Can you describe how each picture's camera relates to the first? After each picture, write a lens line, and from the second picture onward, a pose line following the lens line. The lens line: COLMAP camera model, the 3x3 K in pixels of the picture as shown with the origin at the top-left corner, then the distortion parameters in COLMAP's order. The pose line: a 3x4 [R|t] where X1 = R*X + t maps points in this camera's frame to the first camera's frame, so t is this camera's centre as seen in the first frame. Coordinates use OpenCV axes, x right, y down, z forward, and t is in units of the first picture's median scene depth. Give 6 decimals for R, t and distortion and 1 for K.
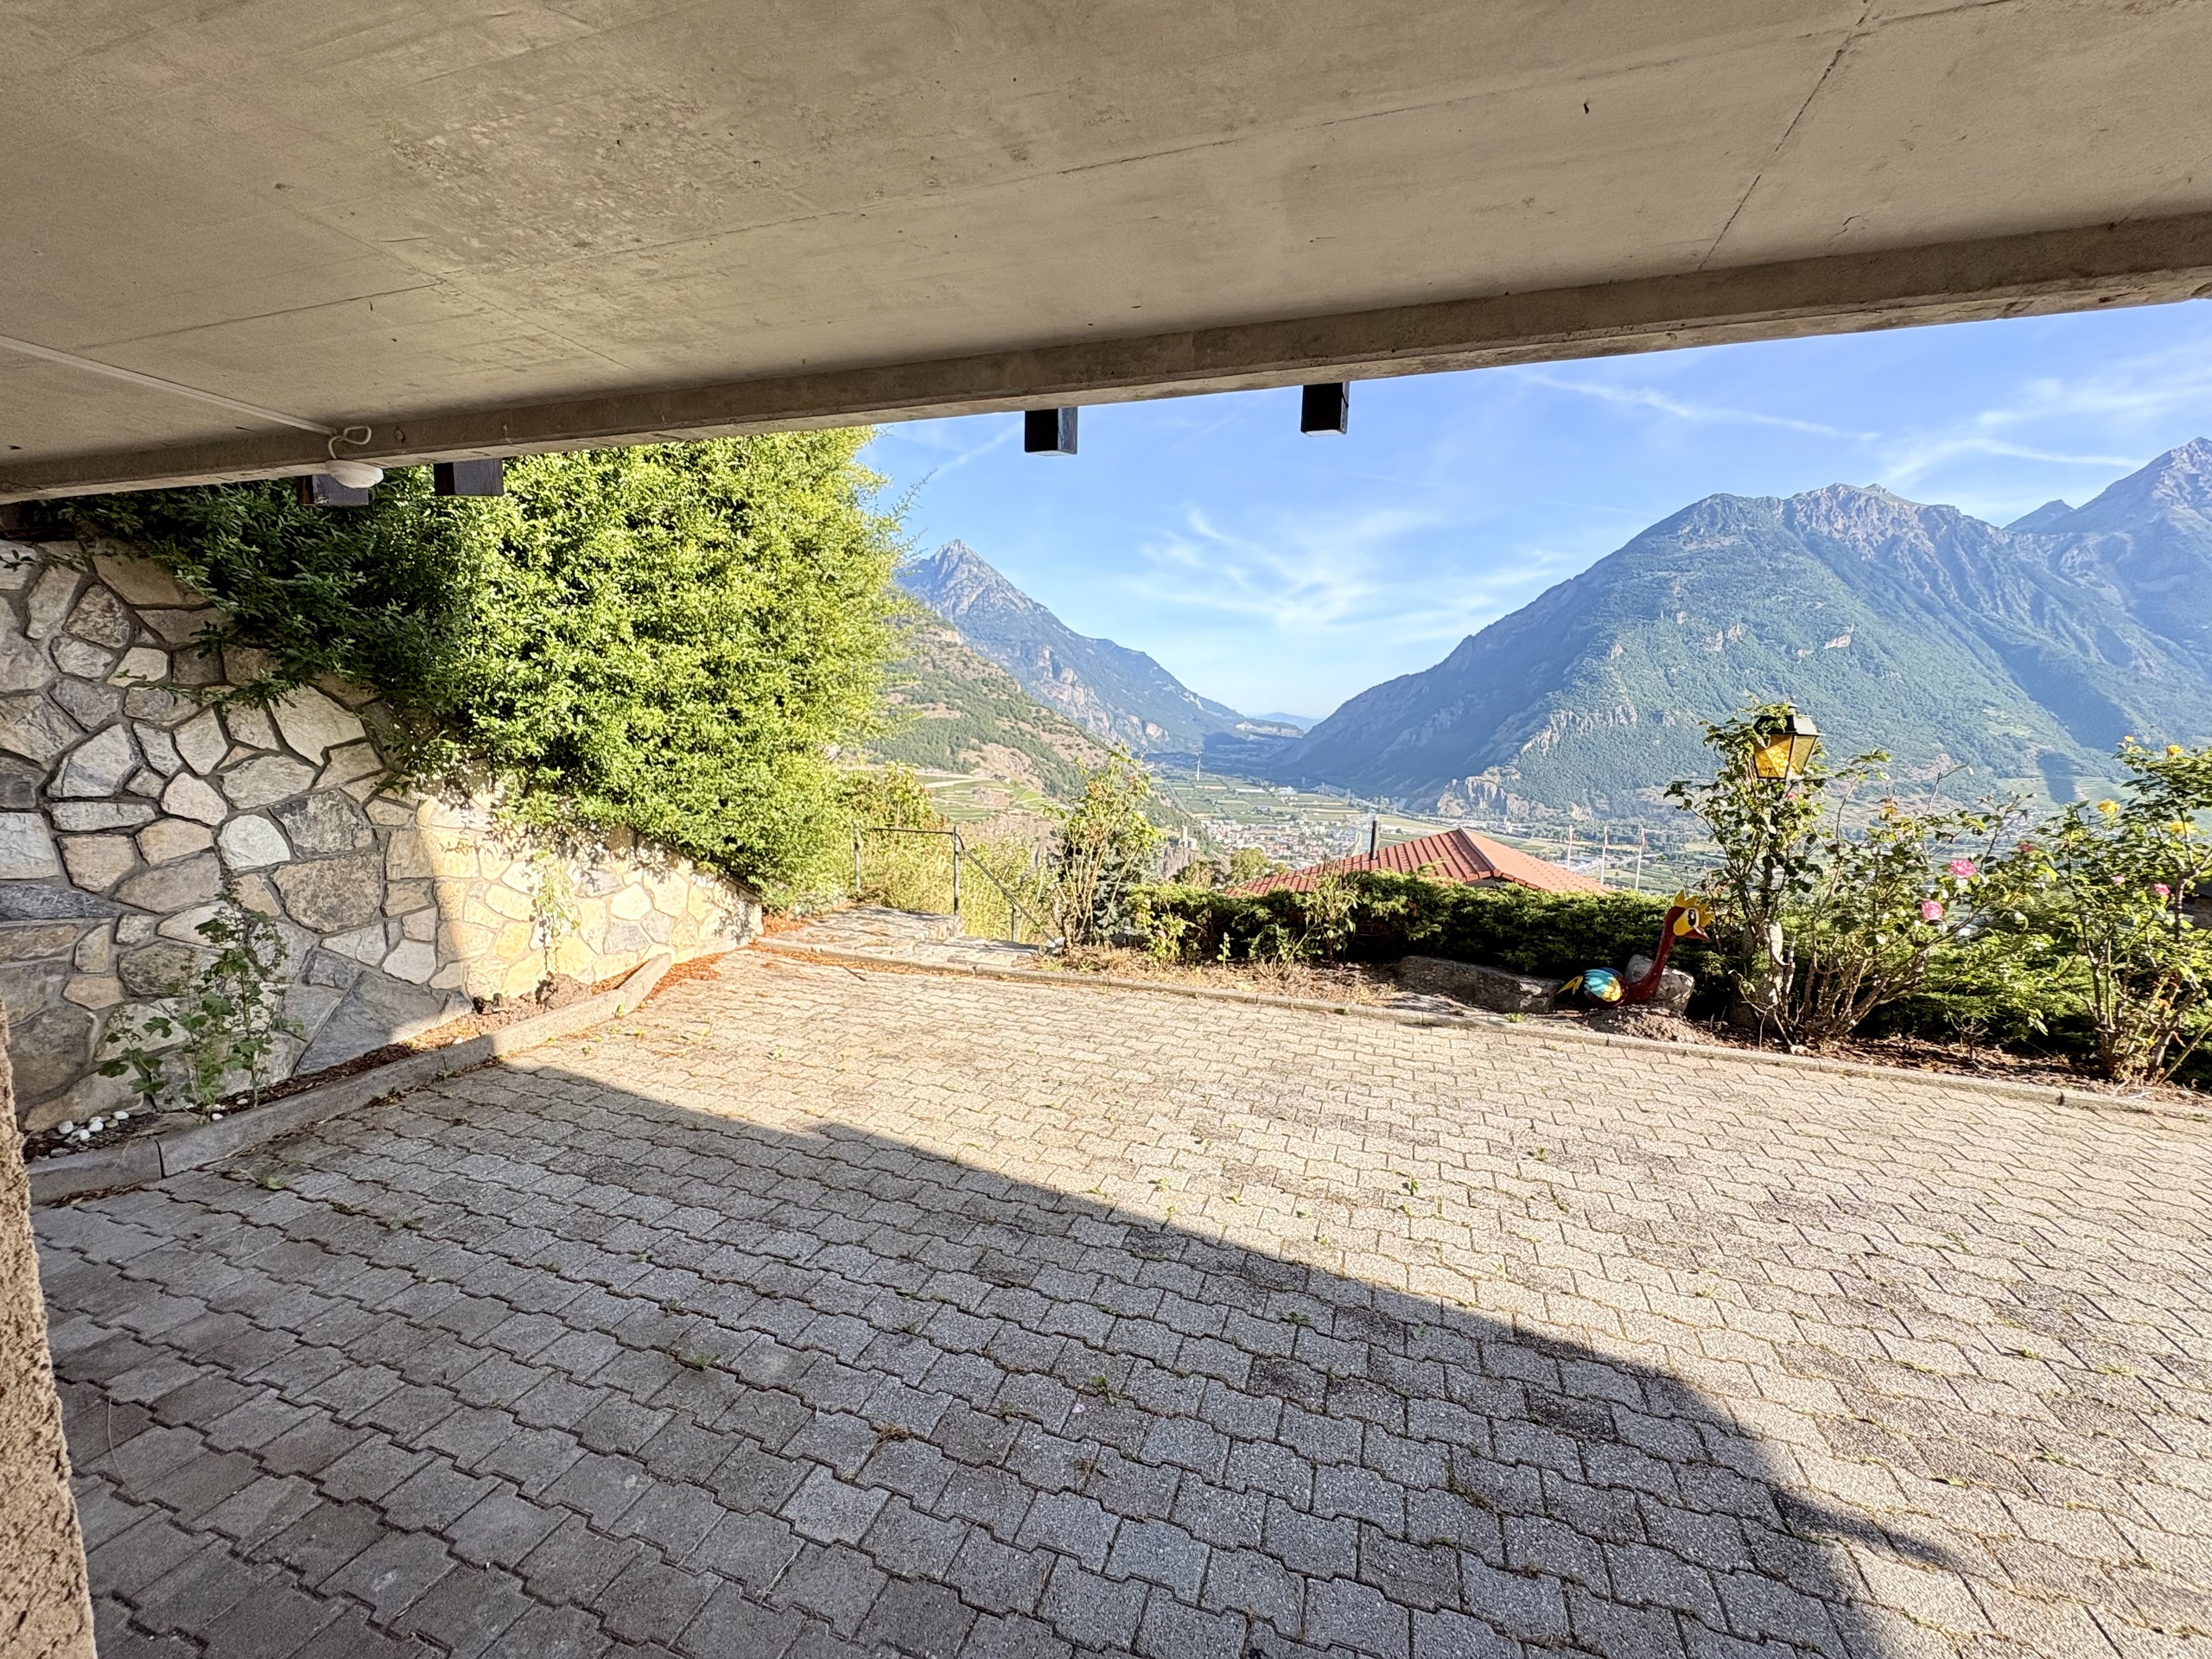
lens RADIAL K [[875.3, 0, 1105.5], [0, 875.3, 839.6], [0, 0, 1]] dist [0.001159, -0.000671]
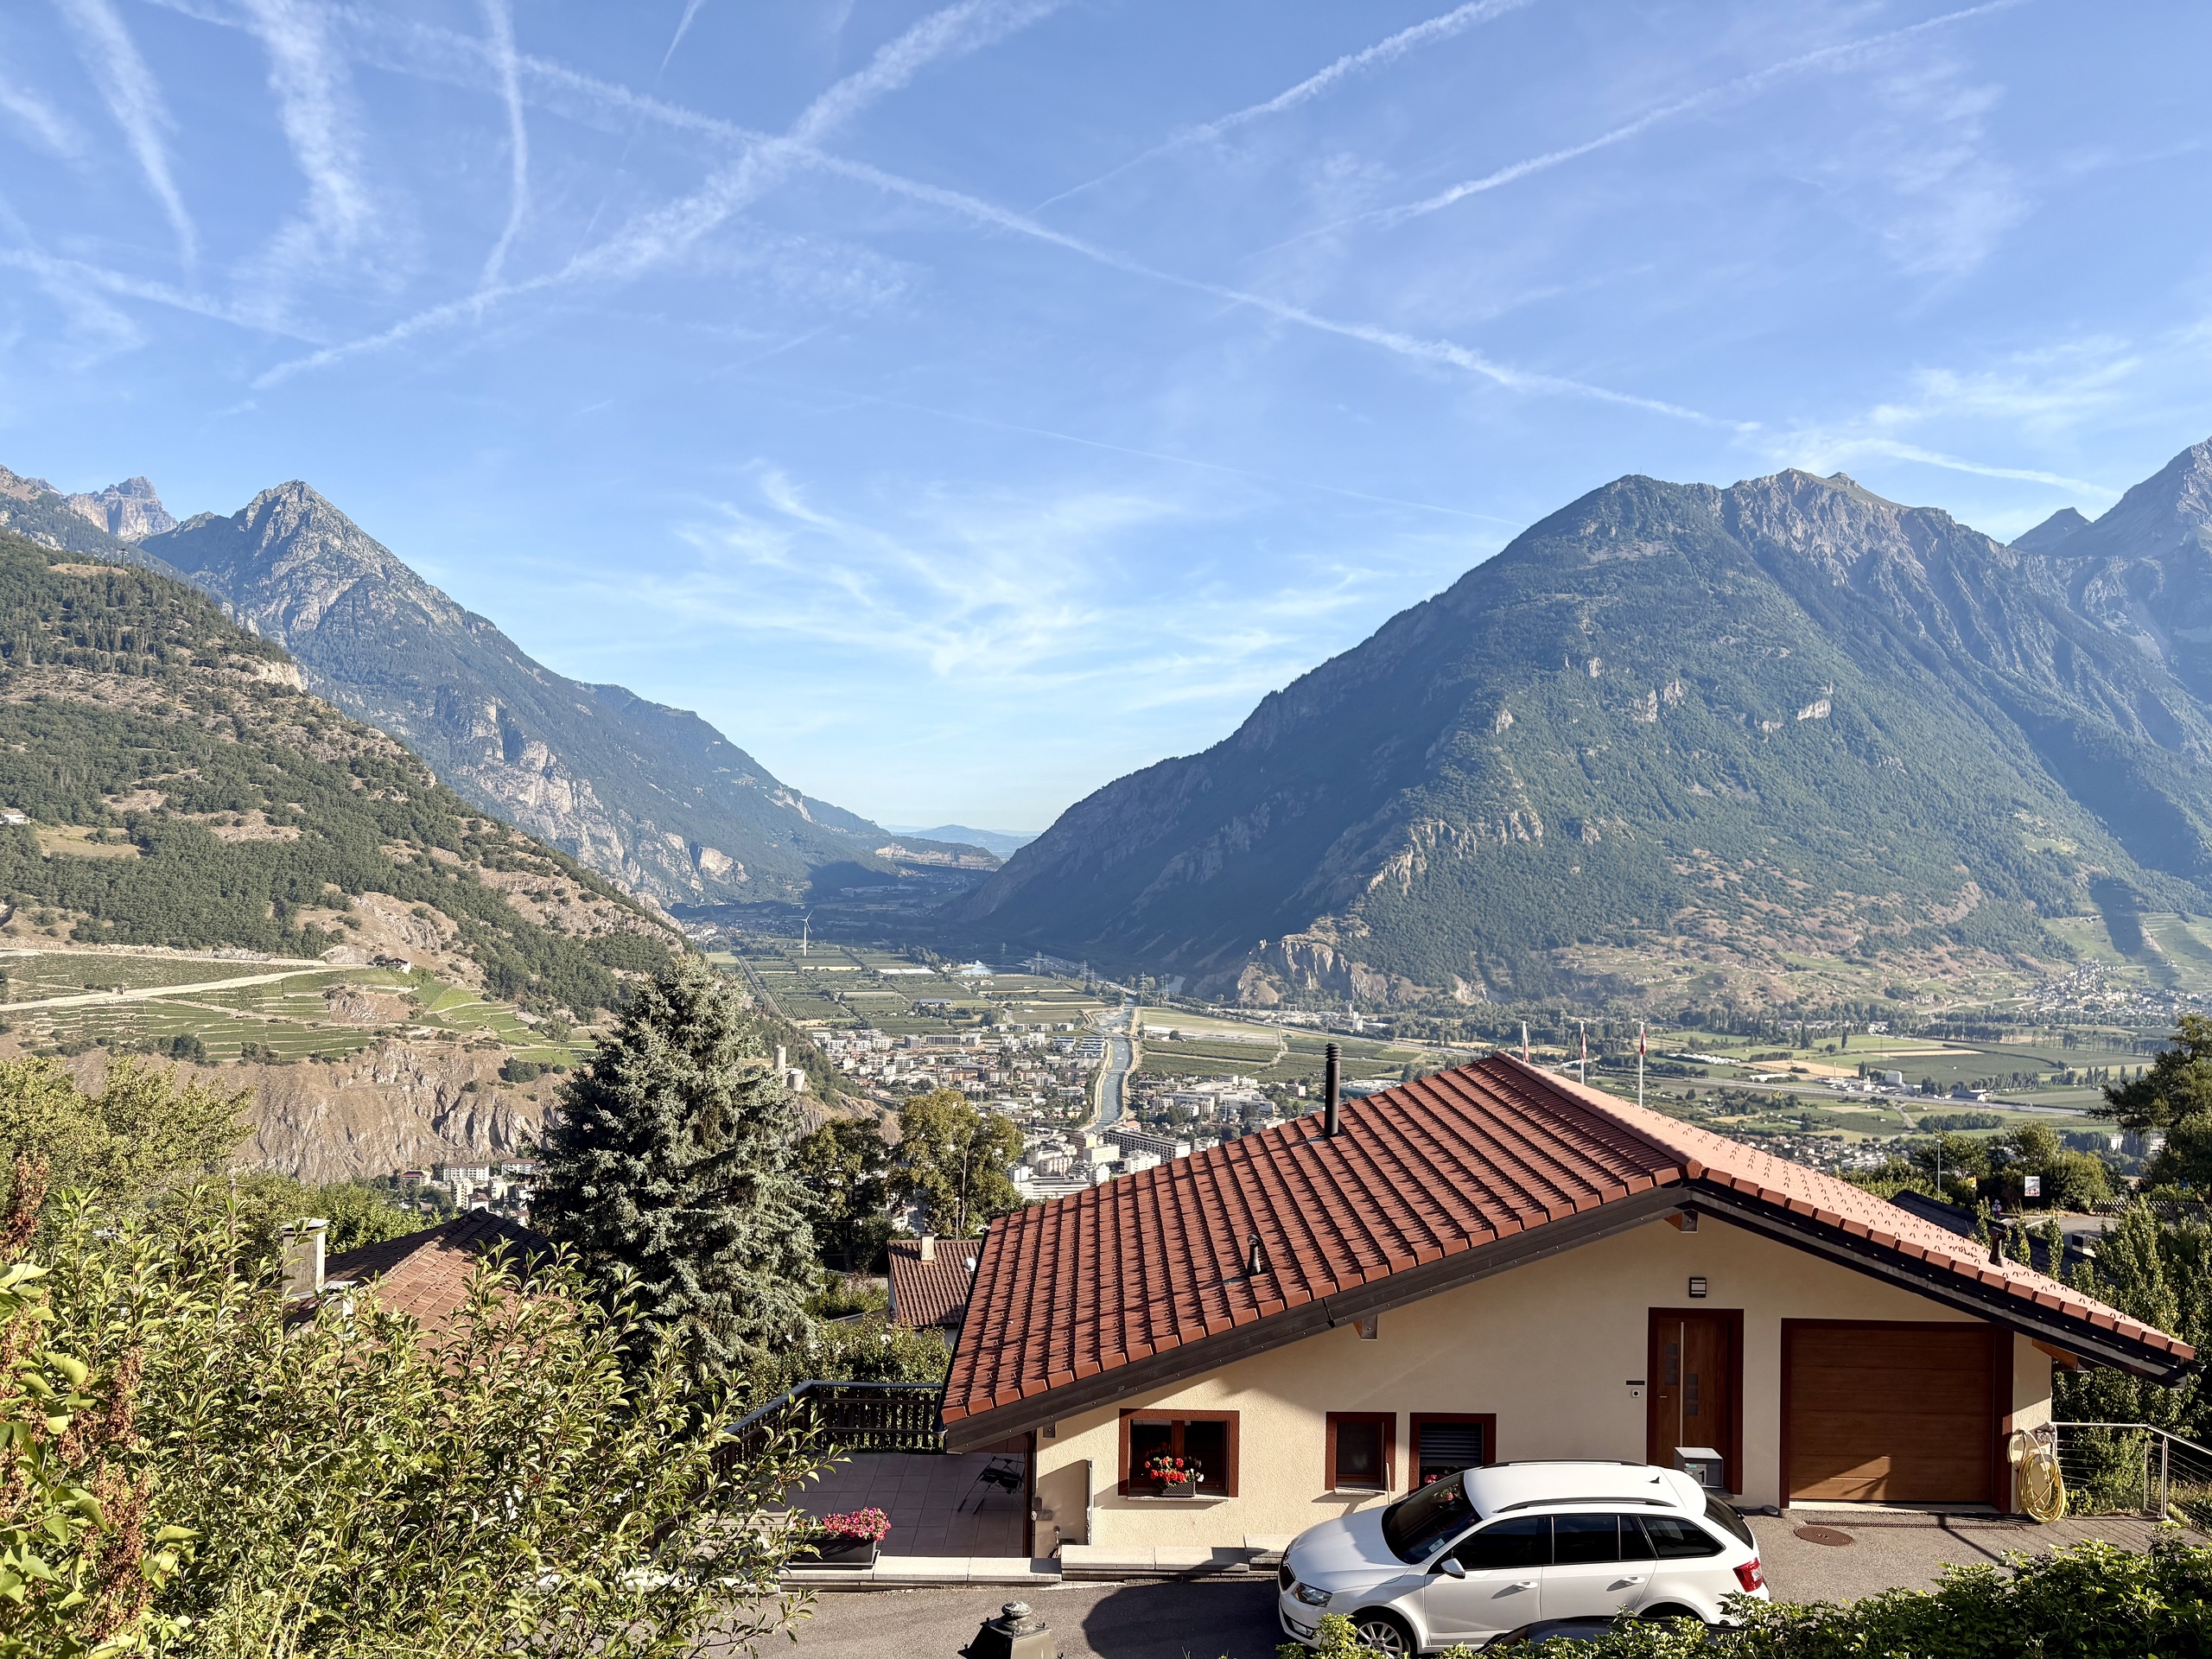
lens RADIAL K [[1664.0, 0, 1109.4], [0, 1664.0, 829.3], [0, 0, 1]] dist [0.051087, -0.058313]
pose [[0.959171, -0.007571, 0.282724, 0.548609], [0.047496, 0.989757, -0.134630, 1.161038], [-0.278809, 0.142562, 0.949706, -7.936773]]
